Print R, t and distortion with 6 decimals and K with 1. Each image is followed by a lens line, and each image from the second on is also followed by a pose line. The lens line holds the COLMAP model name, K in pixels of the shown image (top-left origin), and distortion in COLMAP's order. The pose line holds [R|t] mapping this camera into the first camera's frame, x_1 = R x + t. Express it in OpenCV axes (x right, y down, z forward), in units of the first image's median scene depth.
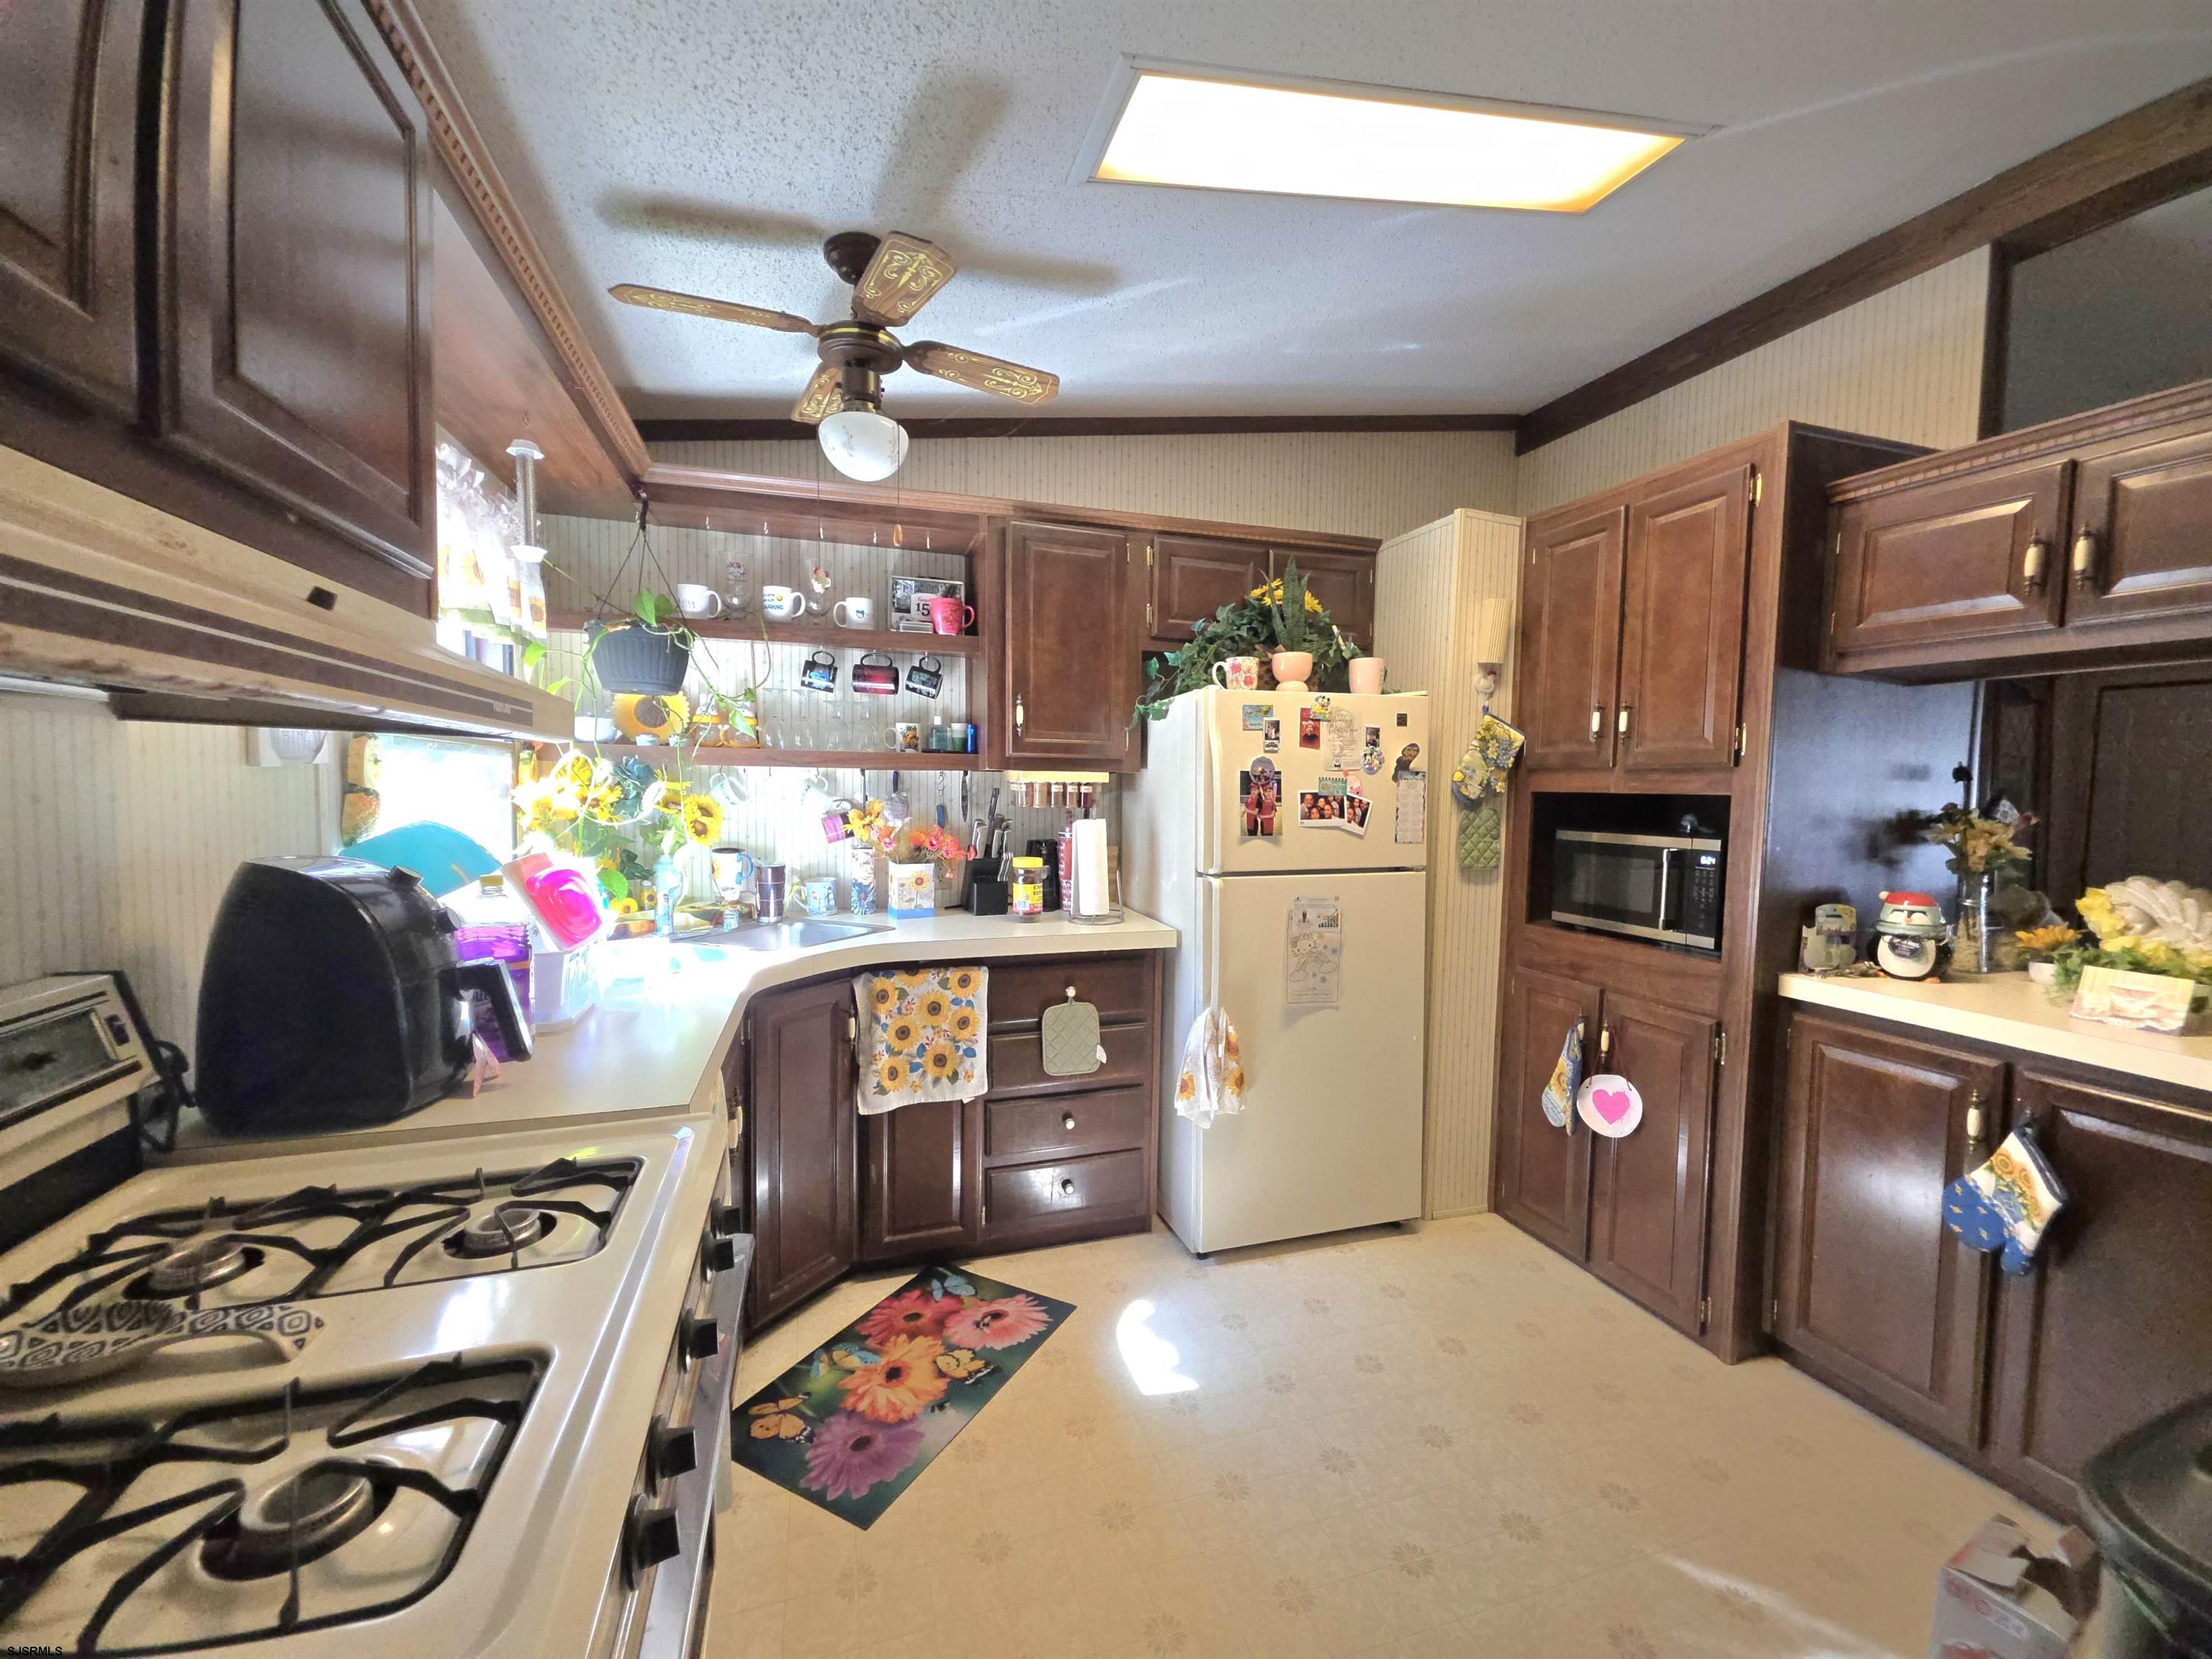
lens RADIAL K [[887.8, 0, 1112.1], [0, 887.8, 830.2], [0, 0, 1]] dist [0.007651, -0.000413]
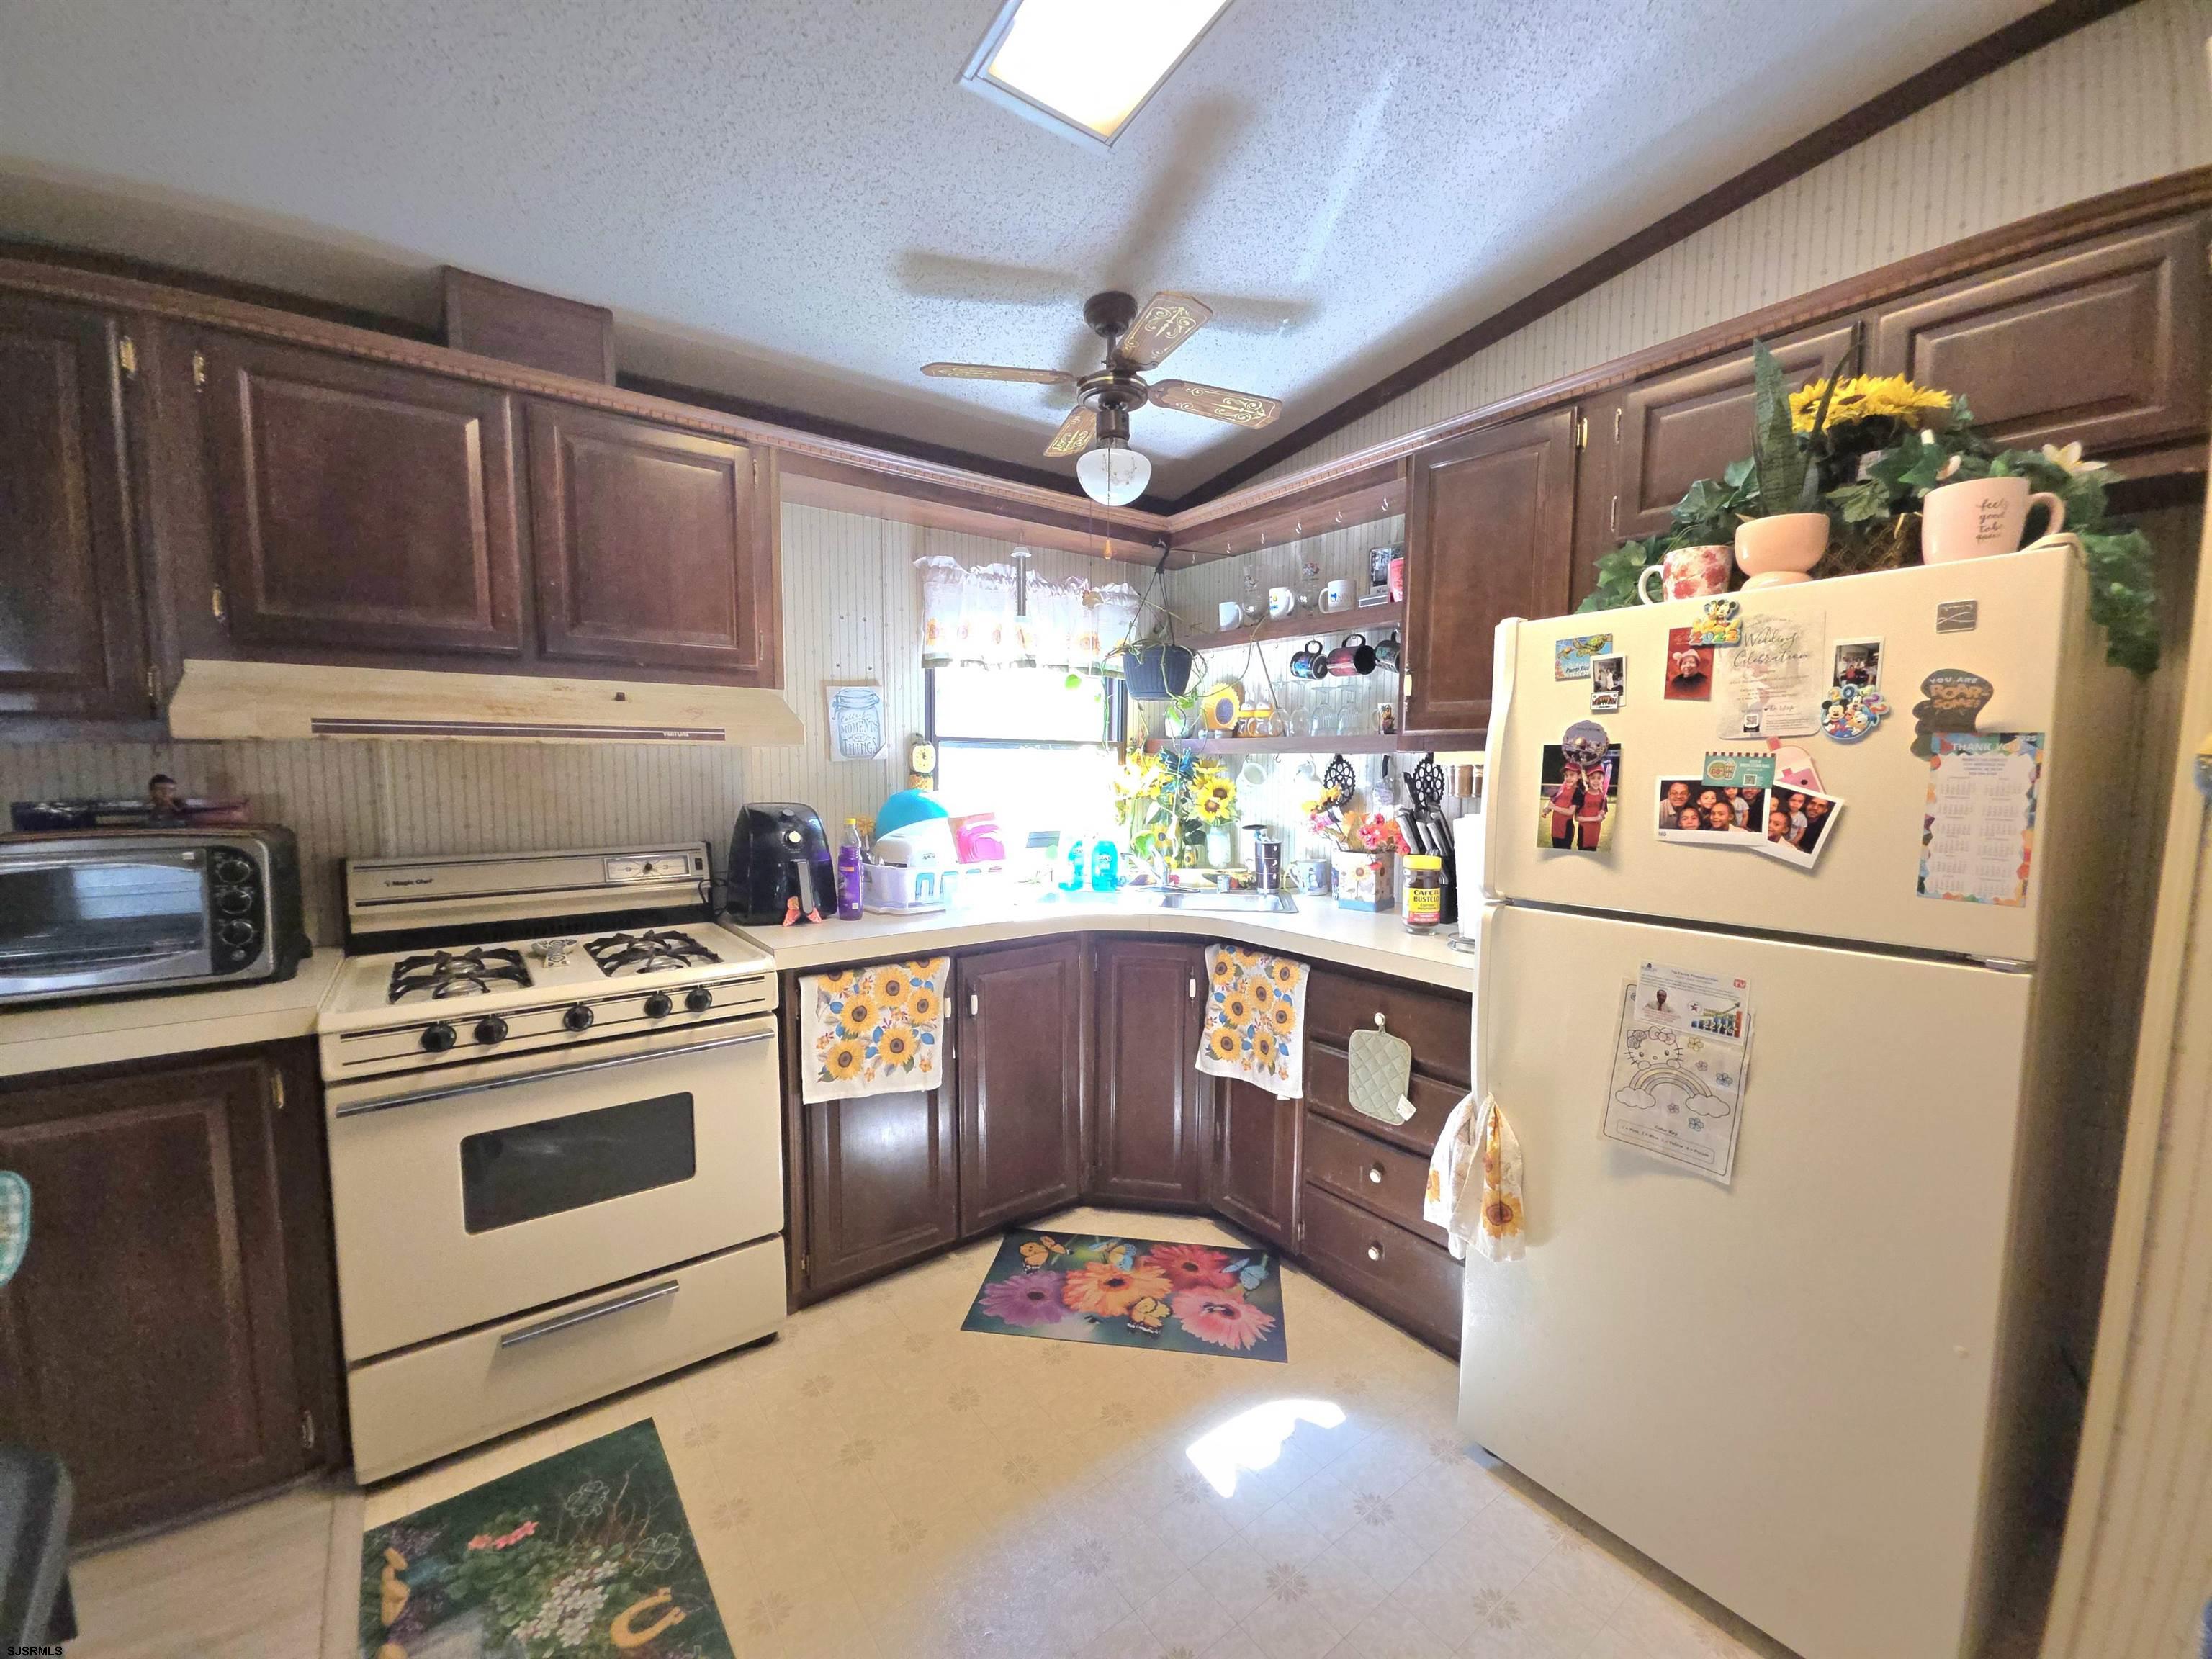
lens RADIAL K [[887.8, 0, 1108.1], [0, 887.8, 833.3], [0, 0, 1]] dist [0.007651, -0.000413]
pose [[0.319307, 0.065031, -0.945417, 0.642399], [-0.049816, 0.997415, 0.051782, -0.020628], [0.946341, 0.030563, 0.321721, 0.487567]]
